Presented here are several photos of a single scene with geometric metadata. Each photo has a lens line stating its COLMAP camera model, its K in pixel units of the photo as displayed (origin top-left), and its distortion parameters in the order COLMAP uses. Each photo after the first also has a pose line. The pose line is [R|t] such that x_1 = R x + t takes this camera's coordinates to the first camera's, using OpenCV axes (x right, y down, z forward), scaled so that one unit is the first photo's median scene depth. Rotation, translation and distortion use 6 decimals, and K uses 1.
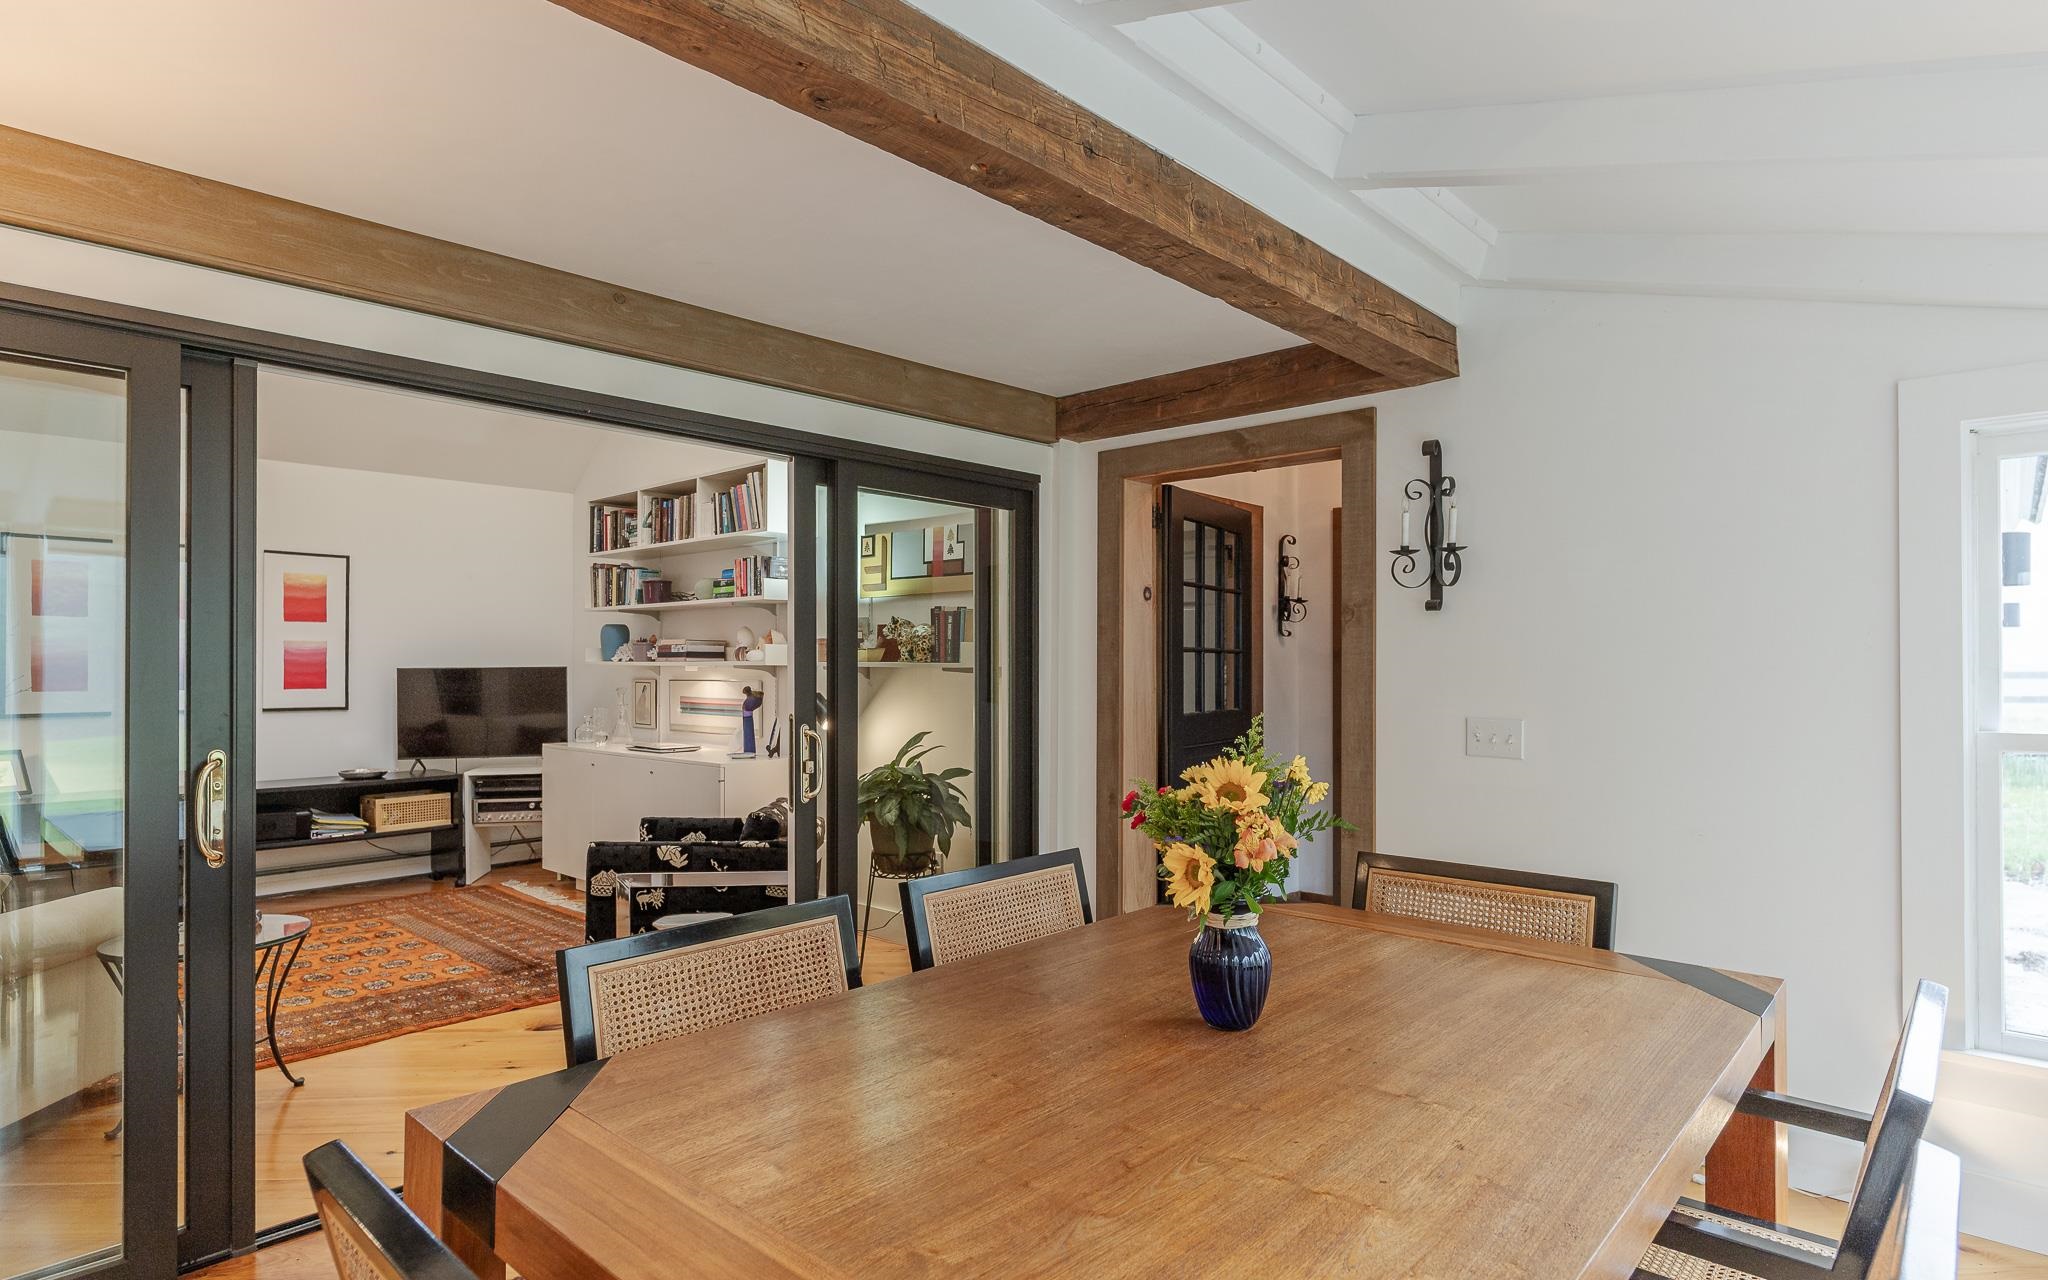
lens RADIAL K [[1086.6, 0, 1021.3], [0, 1086.6, 659.3], [0, 0, 1]] dist [0.002015, -0.000319]
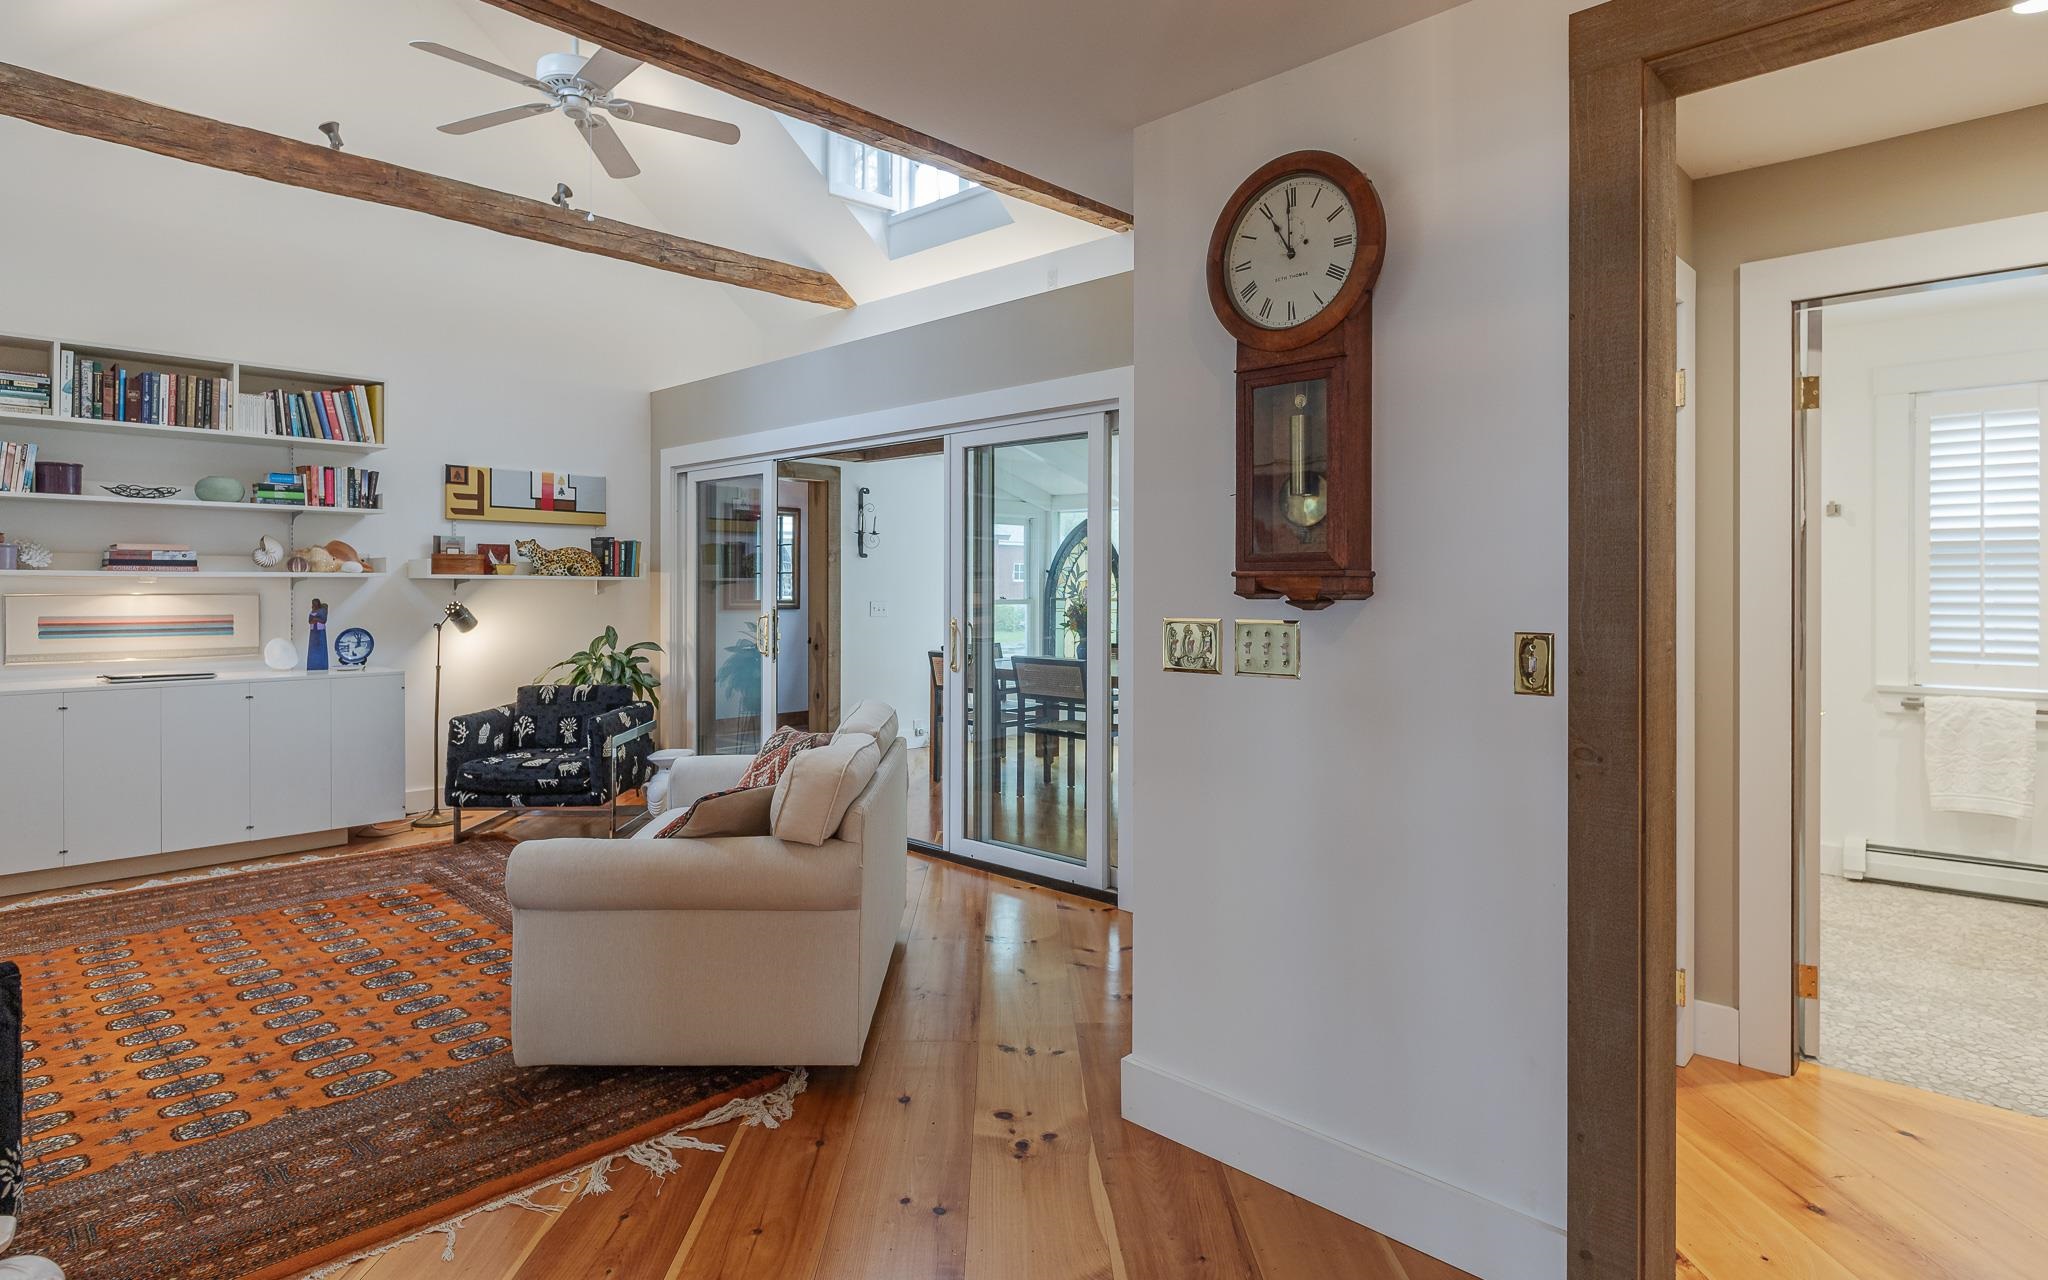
lens RADIAL K [[1086.6, 0, 1030.0], [0, 1086.6, 587.3], [0, 0, 1]] dist [0.002015, -0.000319]
pose [[0.015965, -0.001709, 0.999871, -1.300173], [-0.009146, 0.999956, 0.001855, 0.007744], [-0.999831, -0.009174, 0.015948, 0.379804]]
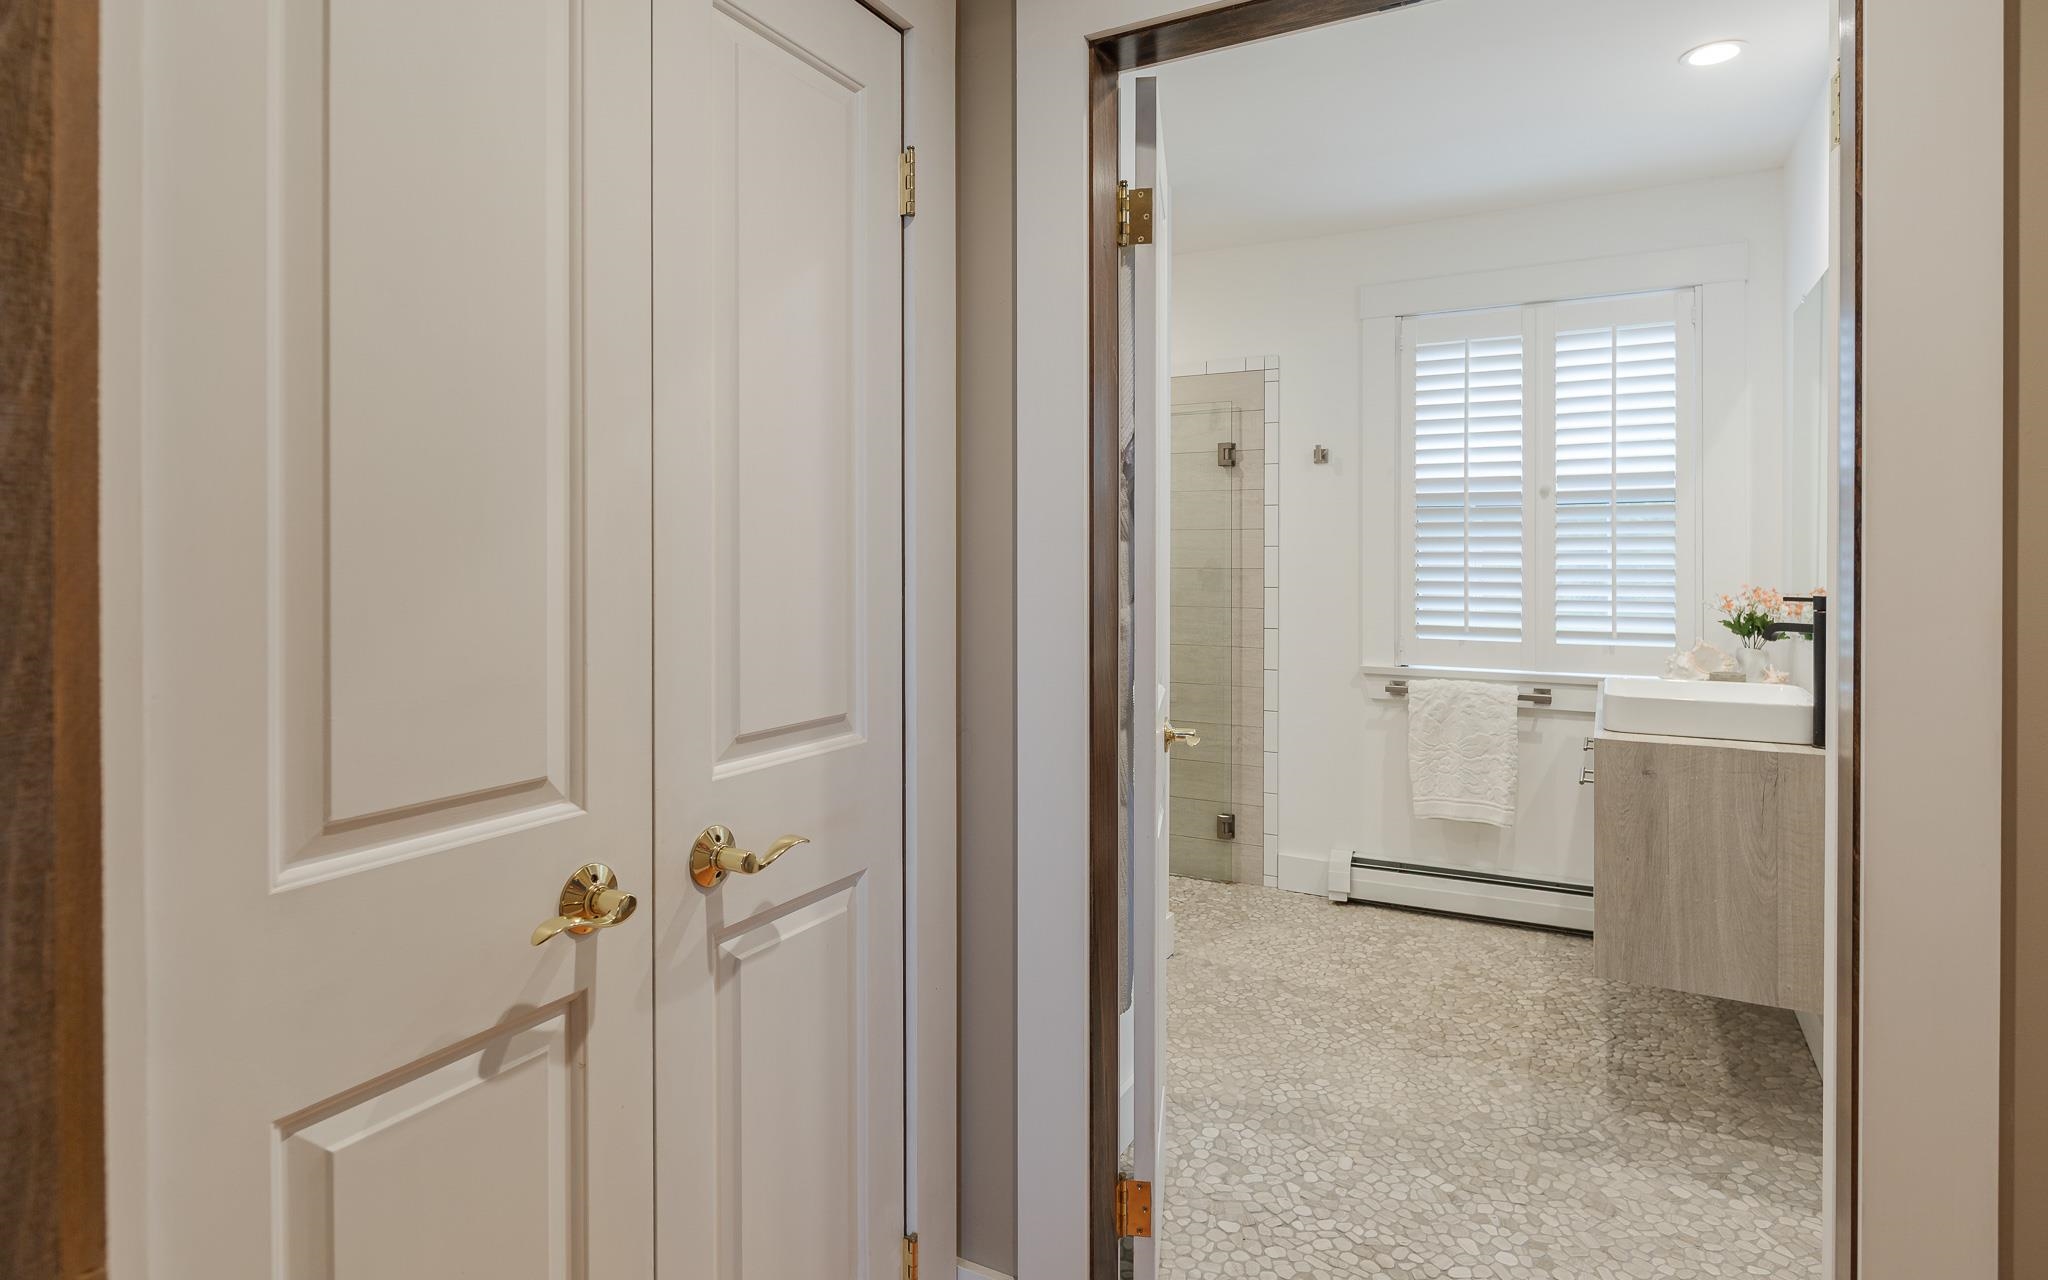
lens RADIAL K [[1086.6, 0, 985.2], [0, 1086.6, 551.6], [0, 0, 1]] dist [0.002015, -0.000319]
pose [[-0.233680, -0.001415, 0.972313, -1.215323], [-0.009391, 0.999956, -0.000802, 0.007840], [-0.972268, -0.009319, -0.233683, 0.290027]]
